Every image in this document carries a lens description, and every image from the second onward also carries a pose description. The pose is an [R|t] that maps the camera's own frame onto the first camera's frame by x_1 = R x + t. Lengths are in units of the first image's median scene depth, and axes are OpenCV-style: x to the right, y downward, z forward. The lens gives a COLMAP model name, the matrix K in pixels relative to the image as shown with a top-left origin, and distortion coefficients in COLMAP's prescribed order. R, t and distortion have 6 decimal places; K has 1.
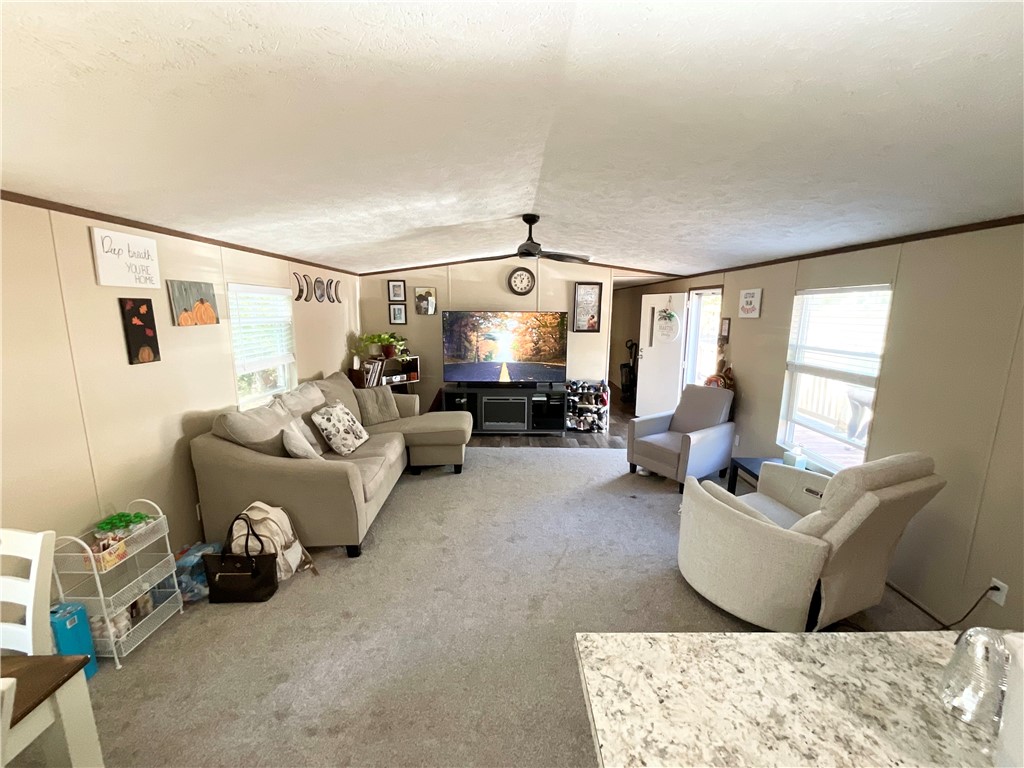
lens RADIAL K [[417.4, 0, 516.1], [0, 417.4, 385.8], [0, 0, 1]] dist [0.001202, 0.000235]
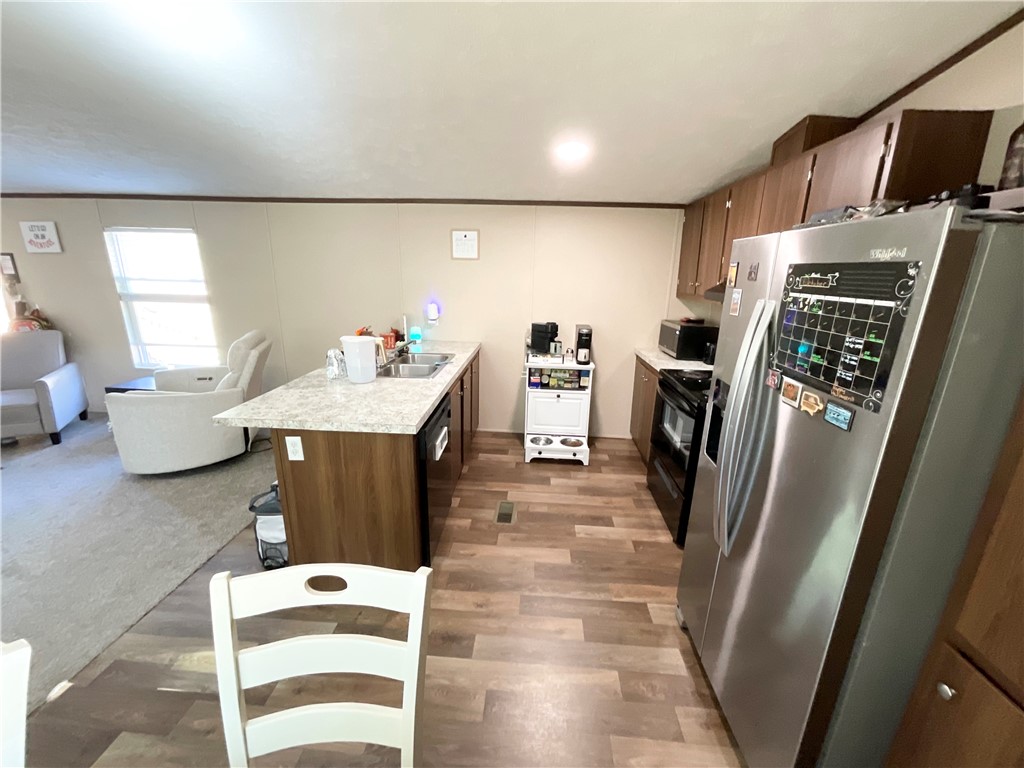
lens RADIAL K [[417.4, 0, 513.2], [0, 417.4, 381.7], [0, 0, 1]] dist [0.001202, 0.000235]
pose [[0.087516, -0.278089, 0.956560, -0.402228], [0.158272, 0.951929, 0.262262, 0.043191], [-0.983510, 0.128444, 0.127323, -0.158707]]
